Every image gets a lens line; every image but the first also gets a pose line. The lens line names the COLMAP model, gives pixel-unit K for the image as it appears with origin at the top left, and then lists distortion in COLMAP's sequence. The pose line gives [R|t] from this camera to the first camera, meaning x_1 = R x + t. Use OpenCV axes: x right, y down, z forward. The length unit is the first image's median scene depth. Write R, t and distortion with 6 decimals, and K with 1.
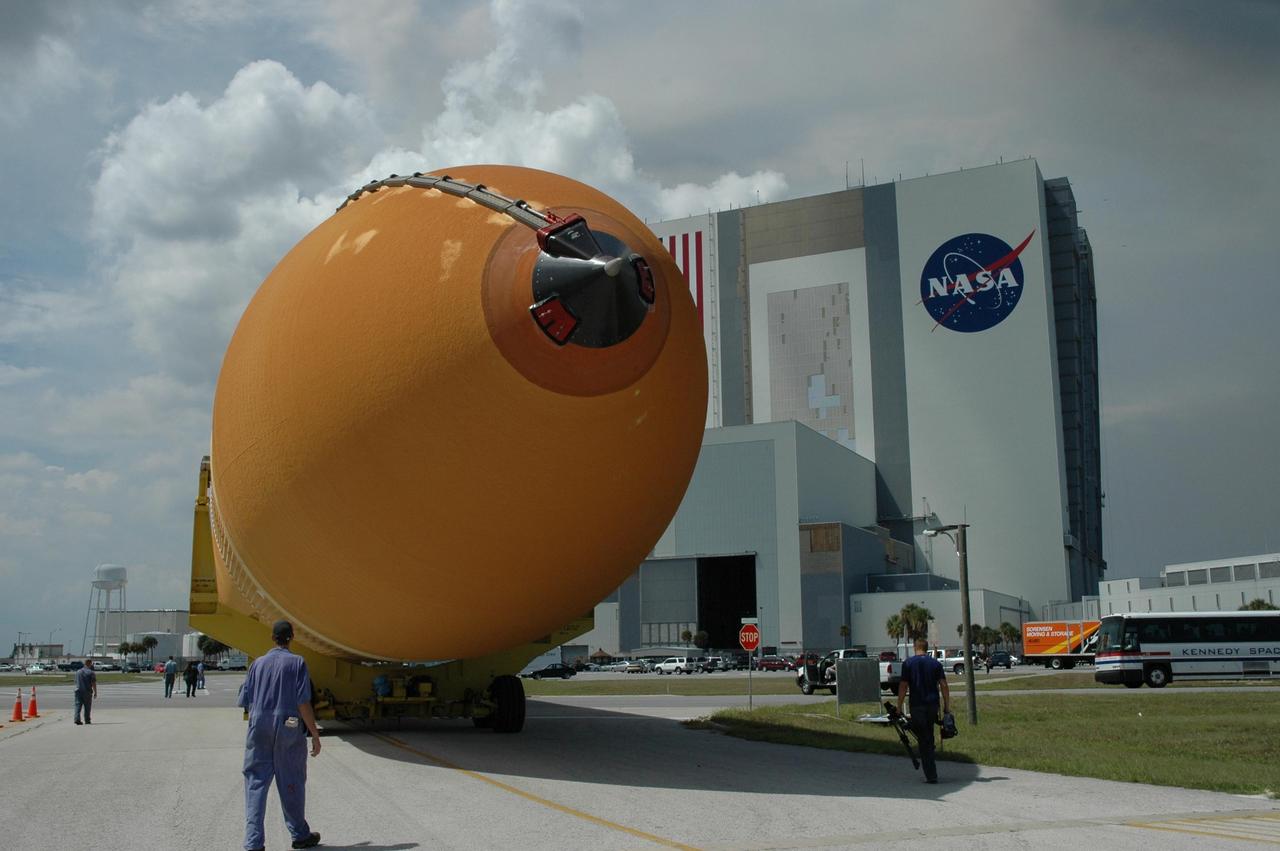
lens RADIAL K [[1163.2, 0, 640.0], [0, 1163.2, 425.5], [0, 0, 1]] dist [-0.083993, 0.148176]
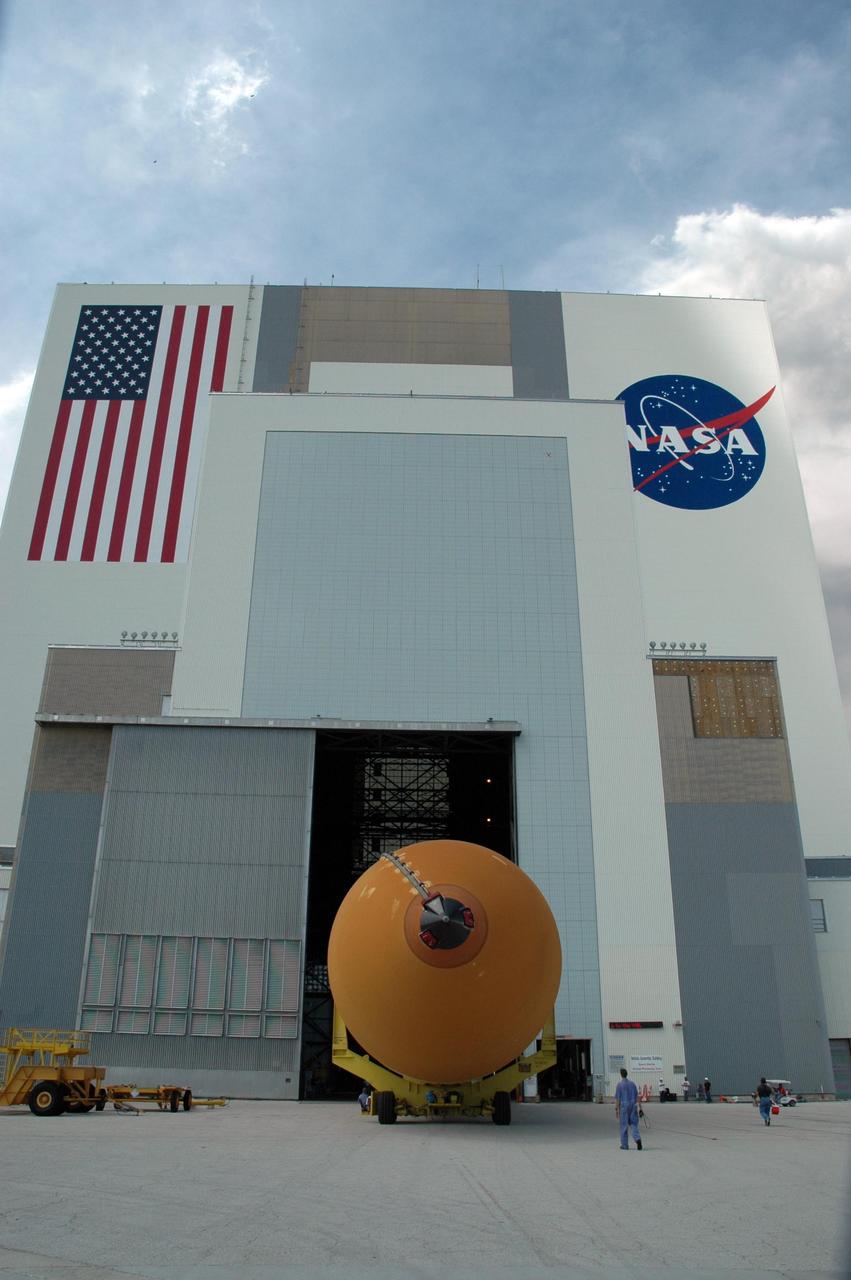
lens RADIAL K [[1005.2, 0, 425.5], [0, 1005.2, 640.0], [0, 0, 1]] dist [-0.103023, 0.006124]
pose [[0.898568, 0.195395, 0.392932, -0.027990], [-0.107396, 0.966089, -0.234816, 0.121536], [-0.425489, 0.168799, 0.889082, 0.604993]]
